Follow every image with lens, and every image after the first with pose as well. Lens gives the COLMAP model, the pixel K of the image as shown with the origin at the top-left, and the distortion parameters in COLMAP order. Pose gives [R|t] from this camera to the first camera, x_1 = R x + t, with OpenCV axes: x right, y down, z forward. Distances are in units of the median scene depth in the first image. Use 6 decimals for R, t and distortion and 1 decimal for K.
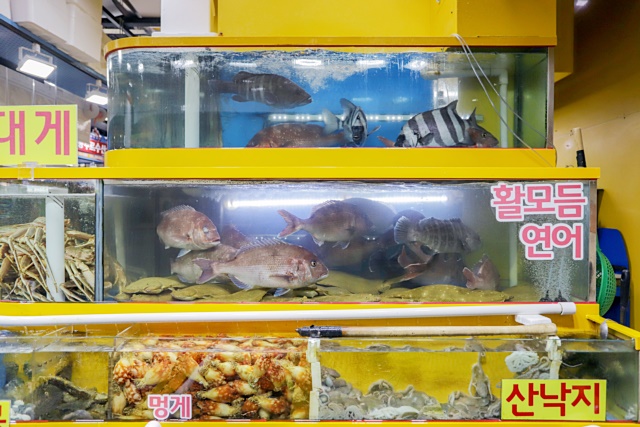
lens RADIAL K [[491.4, 0, 320.0], [0, 491.4, 213.5], [0, 0, 1]] dist [-0.013672, 0.007456]
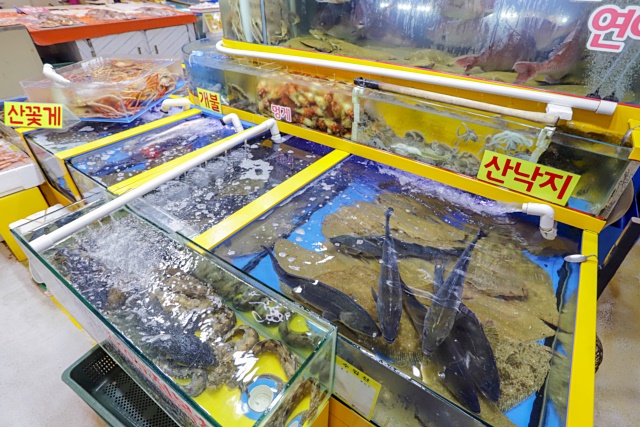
lens RADIAL K [[333.0, 0, 320.0], [0, 333.0, 213.5], [0, 0, 1]] dist [-0.072149, 0.027659]
pose [[0.812482, 0.351778, -0.464892, 0.421526], [-0.015692, 0.810340, 0.585750, -0.002793], [0.582775, -0.468616, 0.663907, 0.128514]]
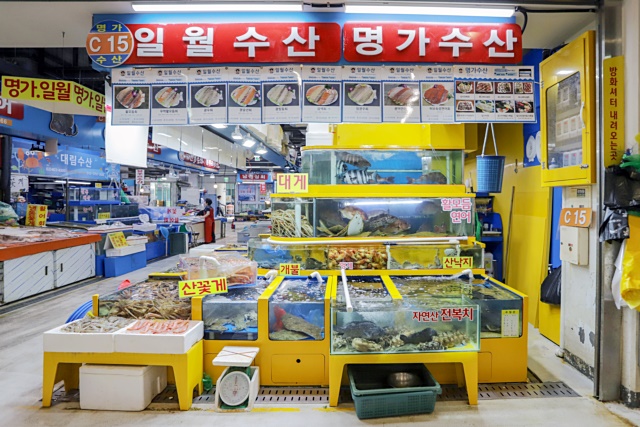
lens RADIAL K [[388.6, 0, 322.5], [0, 388.6, 203.6], [0, 0, 1]] dist [-0.094835, 0.053574]
pose [[0.999976, -0.003763, -0.005852, -0.408275], [0.003812, 0.999958, 0.008342, -0.054130], [0.005821, -0.008364, 0.999948, -1.516079]]
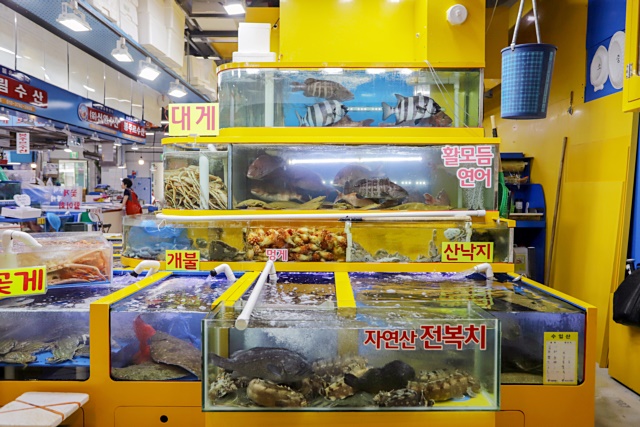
lens RADIAL K [[489.9, 0, 307.5], [0, 489.9, 221.7], [0, 0, 1]] dist [-0.016823, 0.008832]
pose [[0.999867, 0.004295, -0.015760, -0.134127], [-0.003554, 0.998903, 0.046699, 0.146343], [0.015944, -0.046637, 0.998785, -0.908873]]
